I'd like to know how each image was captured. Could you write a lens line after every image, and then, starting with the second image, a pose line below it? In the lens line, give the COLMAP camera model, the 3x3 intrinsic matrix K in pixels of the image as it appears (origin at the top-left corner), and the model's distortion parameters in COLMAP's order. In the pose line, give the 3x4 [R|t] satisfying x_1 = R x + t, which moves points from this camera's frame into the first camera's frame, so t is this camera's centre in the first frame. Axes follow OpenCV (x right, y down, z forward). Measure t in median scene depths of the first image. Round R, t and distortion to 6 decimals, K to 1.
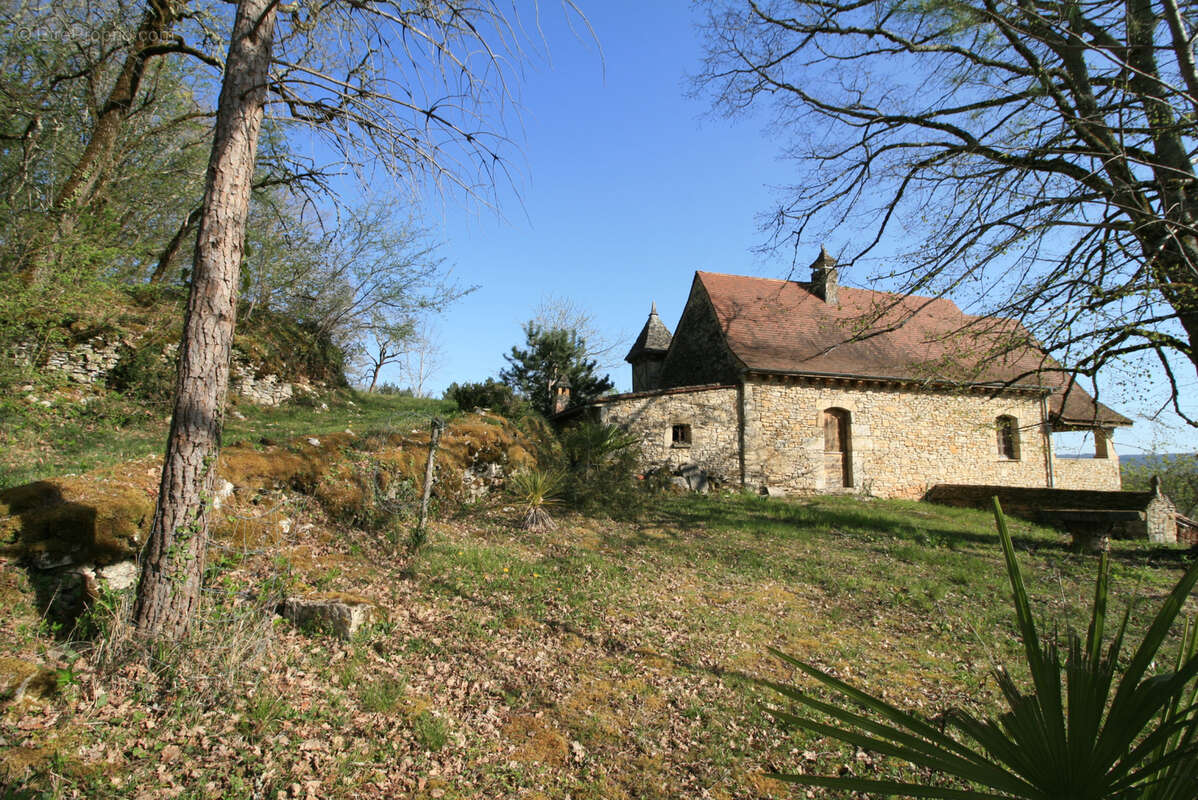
lens RADIAL K [[559.2, 0, 597.5], [0, 559.2, 394.2], [0, 0, 1]] dist [0.000310, -0.013937]
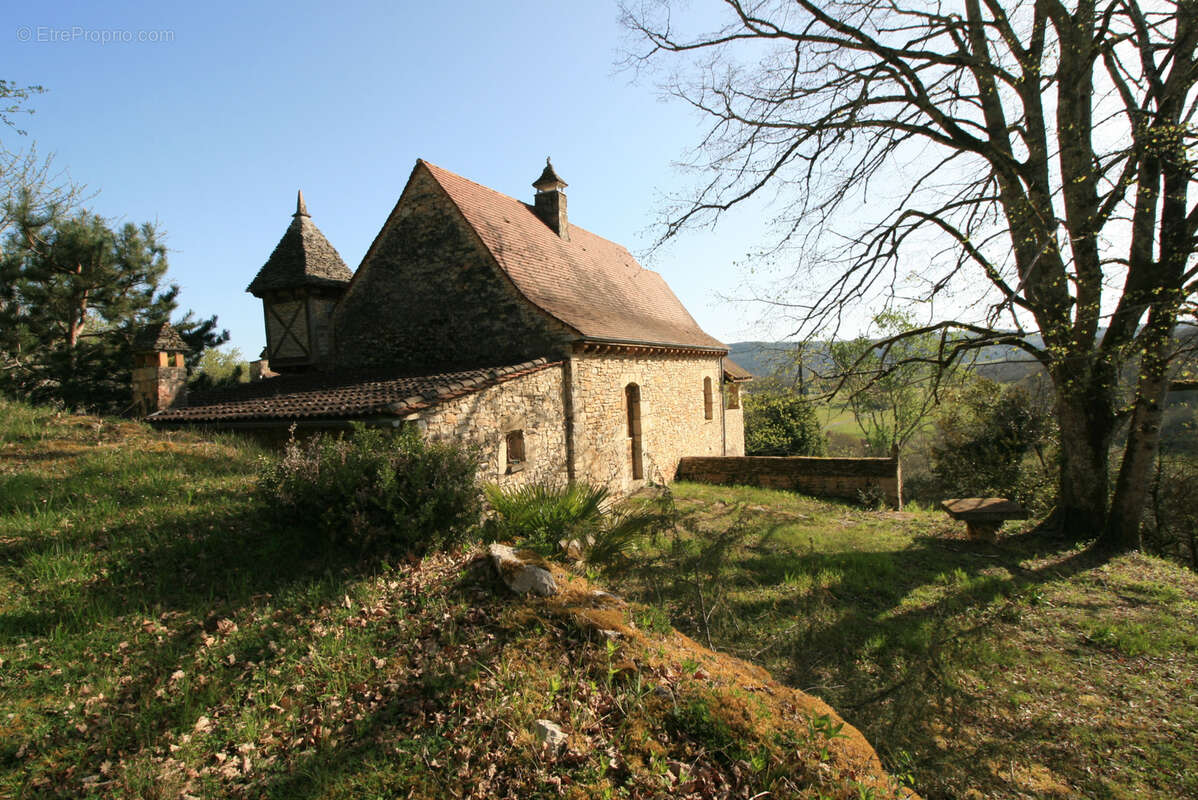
lens RADIAL K [[607.9, 0, 599.0], [0, 607.9, 400.0], [0, 0, 1]] dist [-0.002788, -0.000445]
pose [[0.663726, -0.070675, 0.744629, -0.260370], [-0.035400, 0.991442, 0.125655, -0.062019], [-0.747138, -0.109761, 0.655544, 0.493509]]
